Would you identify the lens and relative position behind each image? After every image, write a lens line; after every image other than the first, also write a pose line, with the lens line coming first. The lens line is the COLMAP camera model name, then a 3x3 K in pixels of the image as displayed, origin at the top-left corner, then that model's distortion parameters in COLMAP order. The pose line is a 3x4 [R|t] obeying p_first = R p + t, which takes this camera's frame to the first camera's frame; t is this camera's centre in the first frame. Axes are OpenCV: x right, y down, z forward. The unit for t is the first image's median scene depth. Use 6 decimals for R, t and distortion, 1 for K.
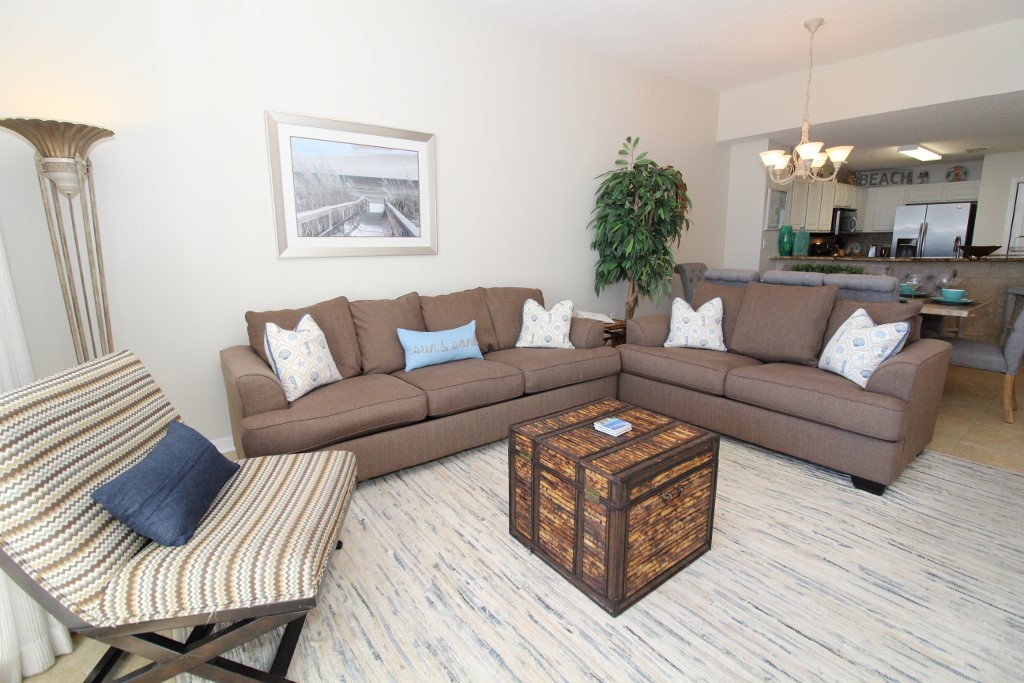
lens RADIAL K [[472.1, 0, 513.5], [0, 472.1, 335.6], [0, 0, 1]] dist [-0.004305, -0.008405]
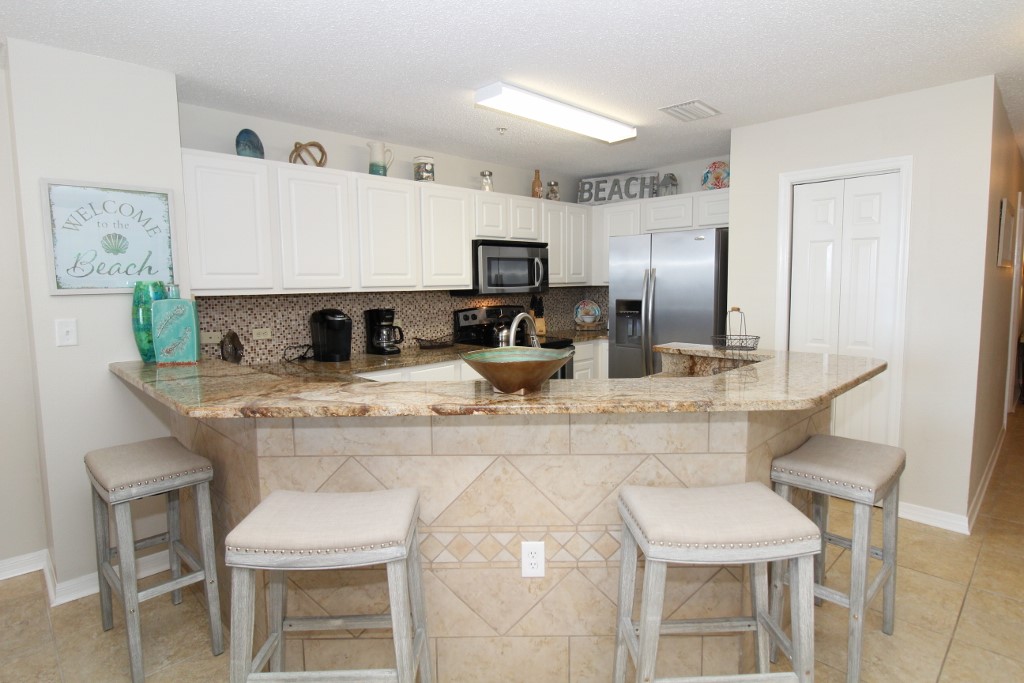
lens RADIAL K [[546.3, 0, 506.6], [0, 546.3, 337.2], [0, 0, 1]] dist [-0.002639, -0.002165]
pose [[0.993070, -0.012474, 0.116857, 0.638142], [0.024148, 0.994792, -0.099021, -0.112438], [-0.115013, 0.101157, 0.988200, 0.438249]]
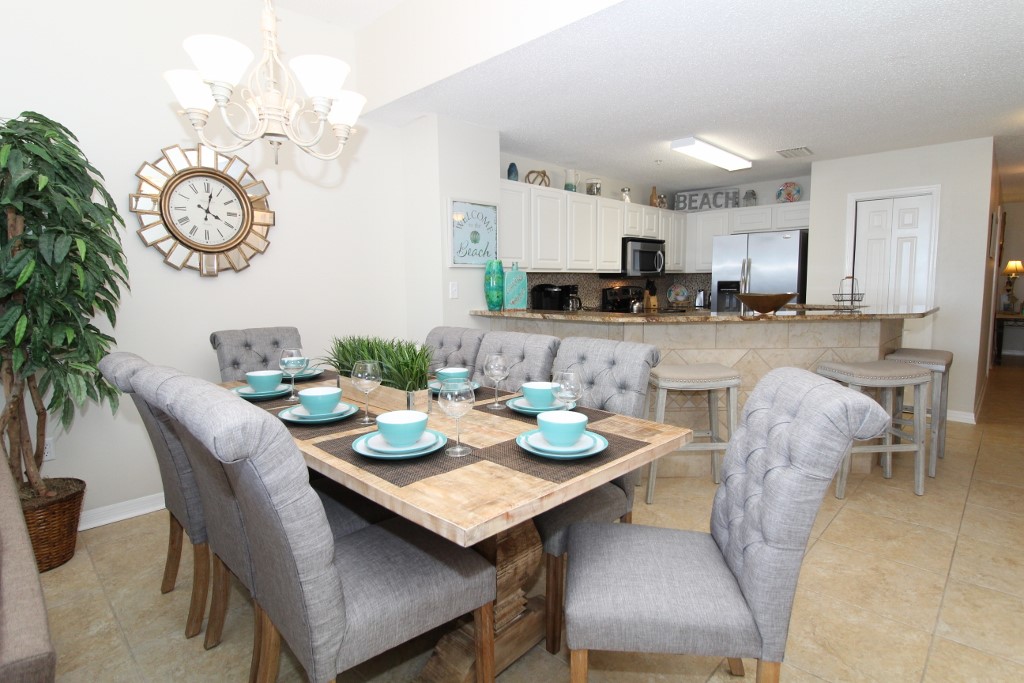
lens RADIAL K [[530.6, 0, 504.2], [0, 530.6, 340.7], [0, 0, 1]] dist [-0.013217, 0.000870]
pose [[0.990282, -0.013385, 0.138427, 0.394159], [0.025958, 0.995655, -0.089424, -0.056422], [-0.136628, 0.092148, 0.986327, 0.270771]]
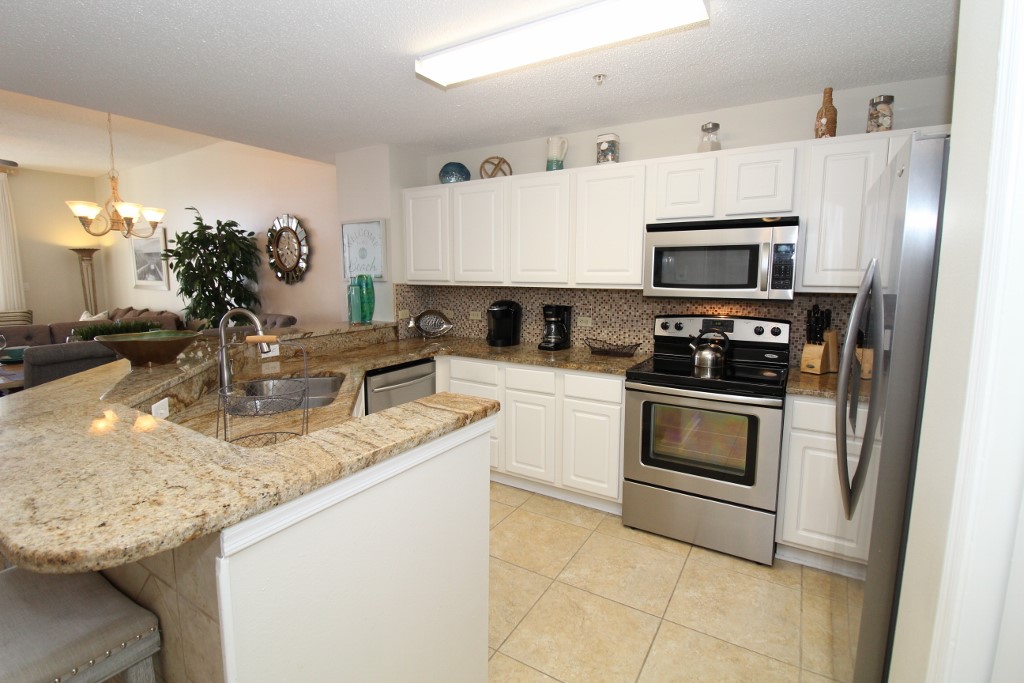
lens RADIAL K [[472.1, 0, 508.3], [0, 472.1, 334.4], [0, 0, 1]] dist [-0.004305, -0.008405]
pose [[0.354562, 0.131089, -0.925798, 0.987332], [-0.197272, 0.978324, 0.062975, -0.185085], [0.913986, 0.160305, 0.372736, 0.756708]]
